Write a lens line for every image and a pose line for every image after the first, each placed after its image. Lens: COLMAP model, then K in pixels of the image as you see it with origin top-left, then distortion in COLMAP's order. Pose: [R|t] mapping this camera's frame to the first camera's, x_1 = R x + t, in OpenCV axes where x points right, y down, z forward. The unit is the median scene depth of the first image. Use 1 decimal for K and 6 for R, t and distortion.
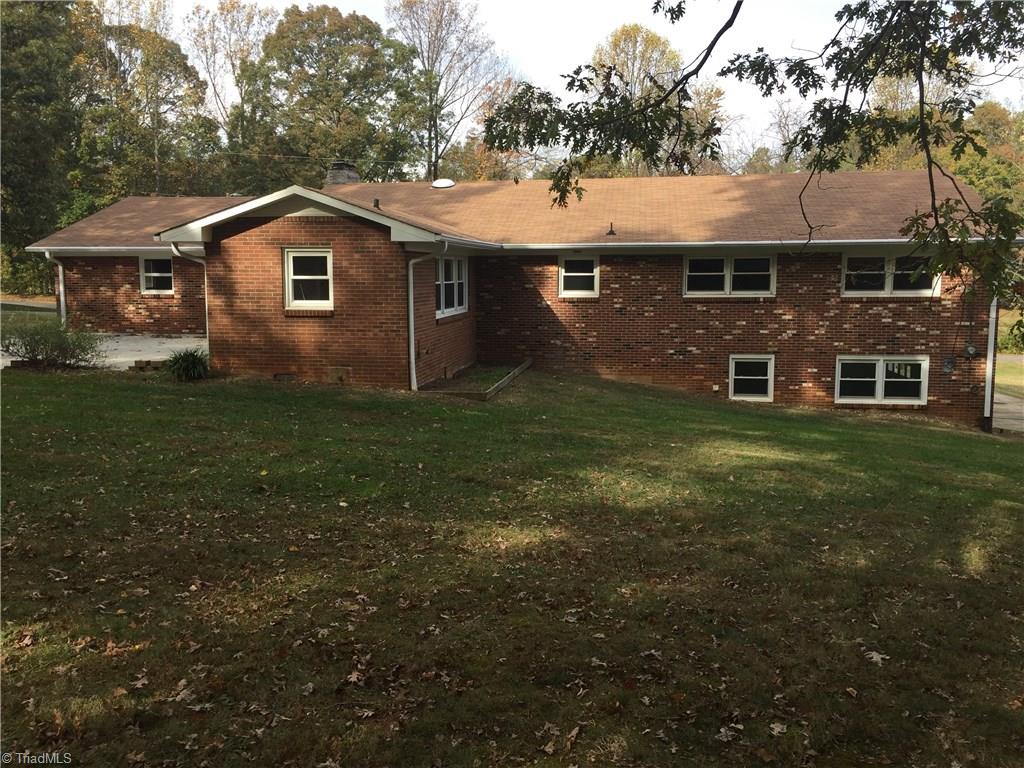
lens RADIAL K [[832.9, 0, 512.0], [0, 832.9, 384.0], [0, 0, 1]] dist [0.016600, 0.002071]
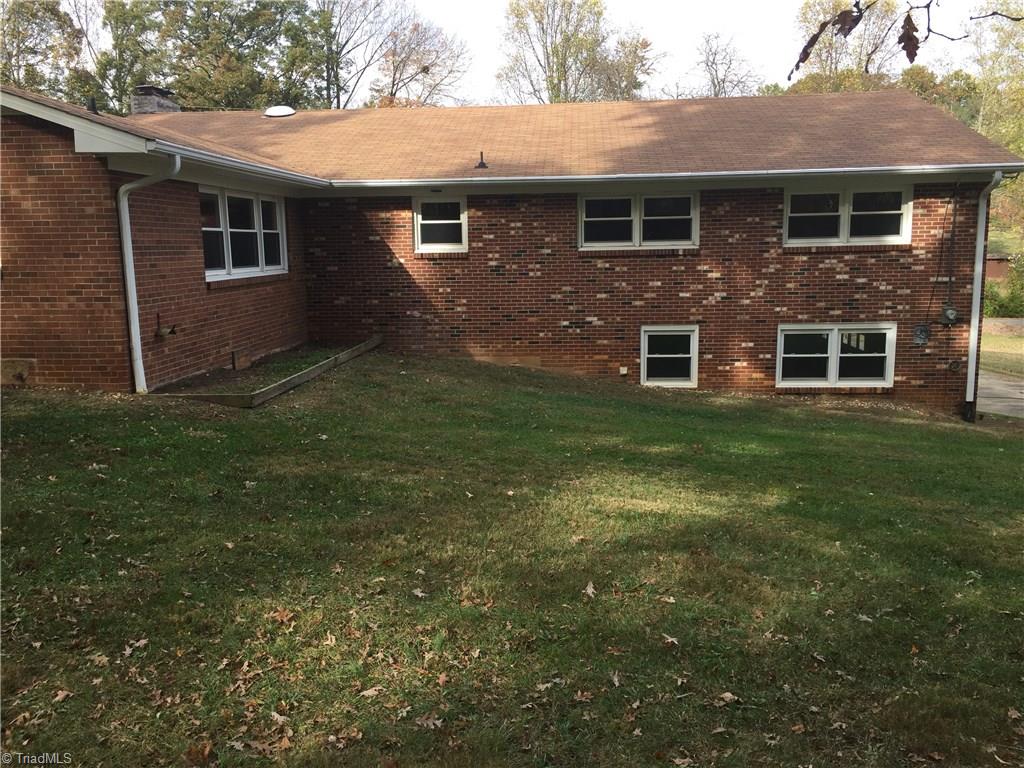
lens RADIAL K [[832.9, 0, 512.0], [0, 832.9, 384.0], [0, 0, 1]] dist [0.016600, 0.002071]
pose [[0.997176, -0.023463, 0.071344, 0.091163], [0.021105, 0.999211, 0.033634, -0.010734], [-0.072076, -0.032034, 0.996885, 0.256821]]
